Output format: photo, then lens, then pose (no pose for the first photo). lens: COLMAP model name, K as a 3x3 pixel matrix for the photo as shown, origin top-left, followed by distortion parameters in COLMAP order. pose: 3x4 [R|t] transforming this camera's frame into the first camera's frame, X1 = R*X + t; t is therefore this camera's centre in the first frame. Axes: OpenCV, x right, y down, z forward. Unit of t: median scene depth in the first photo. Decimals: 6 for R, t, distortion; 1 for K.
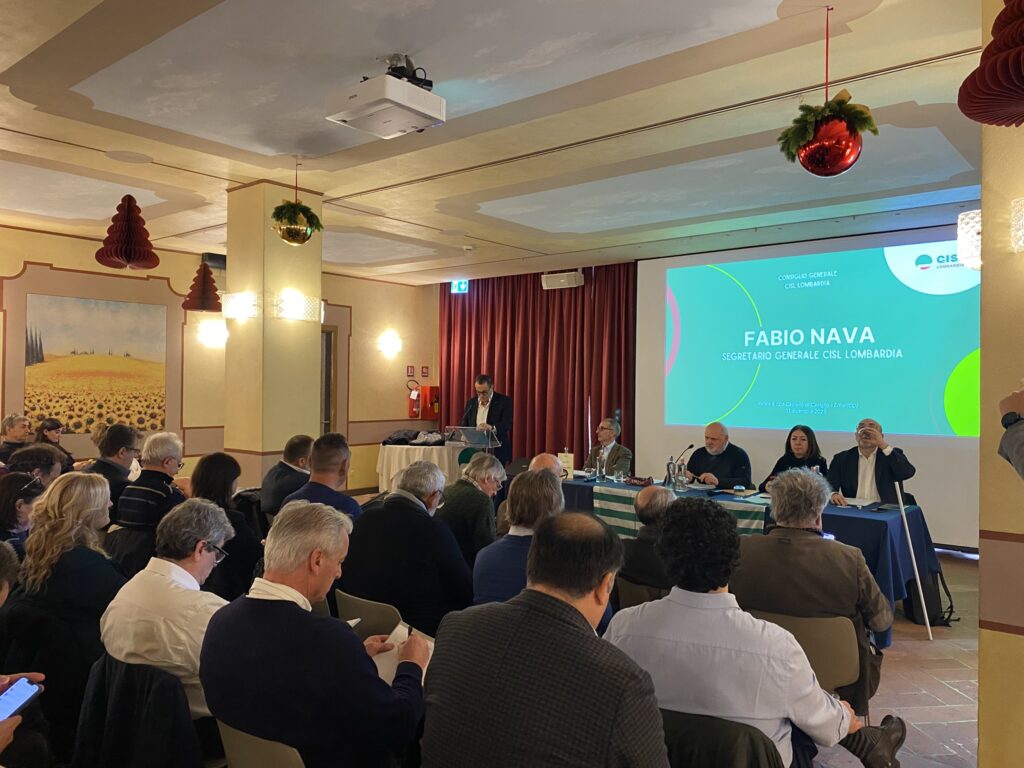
lens RADIAL K [[819.0, 0, 512.0], [0, 819.0, 384.0], [0, 0, 1]] dist [0.074356, -0.104917]
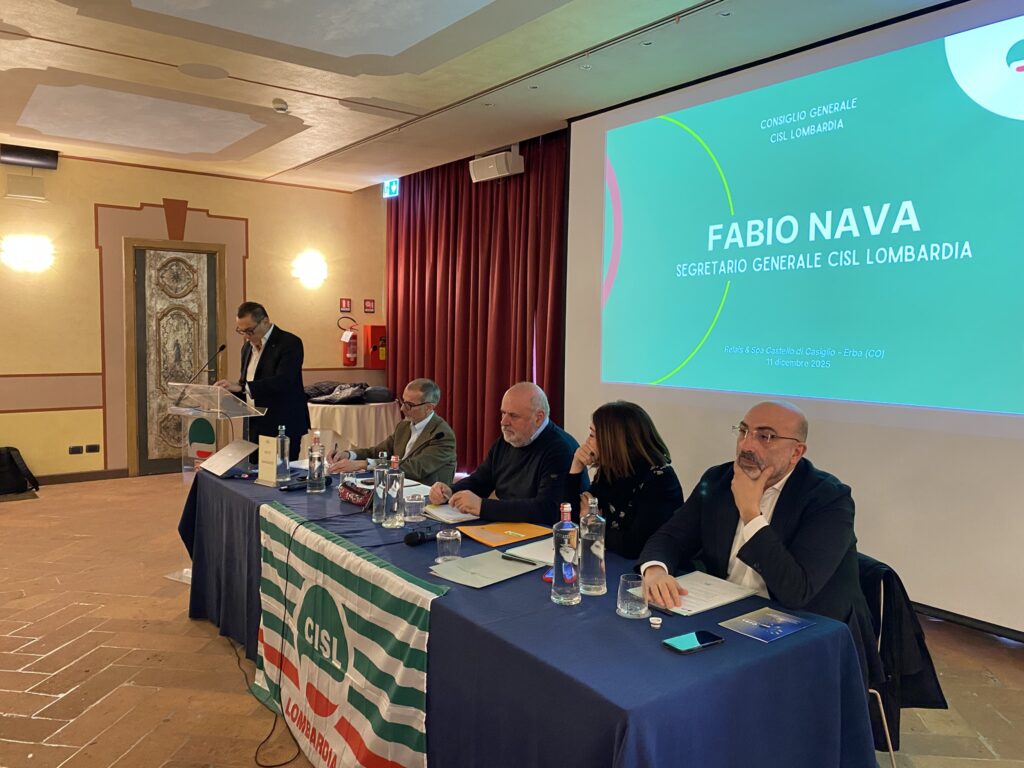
lens RADIAL K [[819.0, 0, 512.0], [0, 819.0, 384.0], [0, 0, 1]] dist [0.074356, -0.104917]
pose [[0.973301, 0.015731, -0.228993, 0.262784], [-0.000604, 0.997821, 0.065979, 0.008835], [0.229532, -0.064079, 0.971189, 0.370433]]
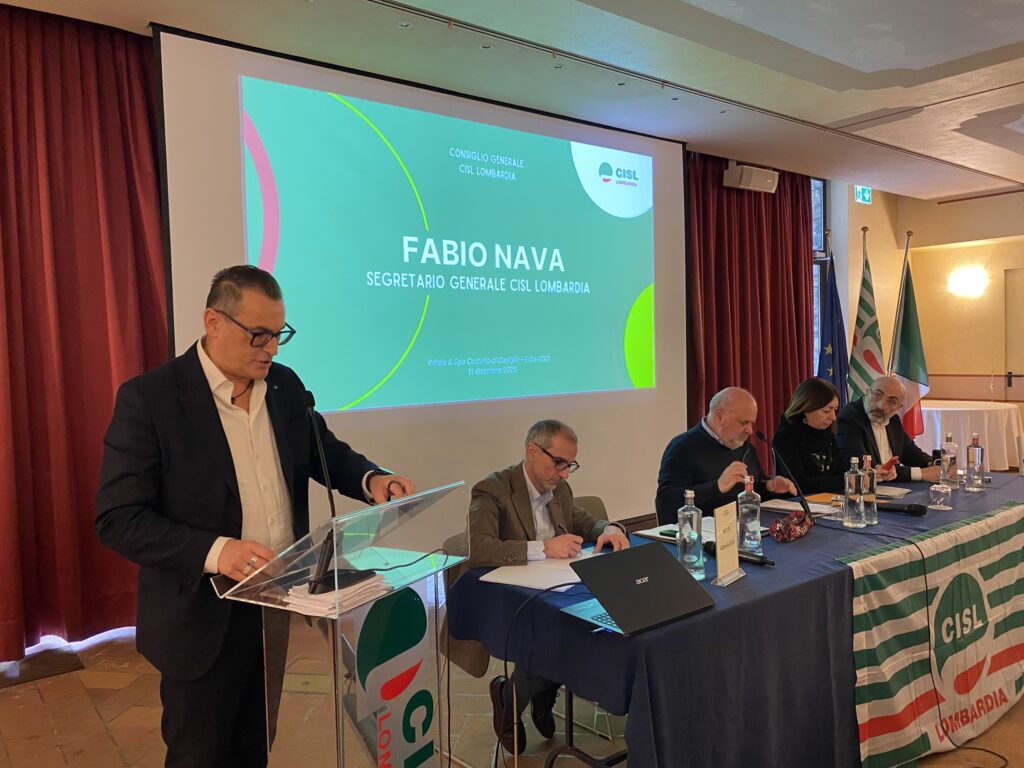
lens RADIAL K [[819.0, 0, 512.0], [0, 819.0, 384.0], [0, 0, 1]] dist [0.074356, -0.104917]
pose [[0.188674, -0.056003, 0.980442, -0.237530], [0.016750, 0.998411, 0.053806, 0.007415], [-0.981897, 0.006271, 0.189312, 0.765129]]
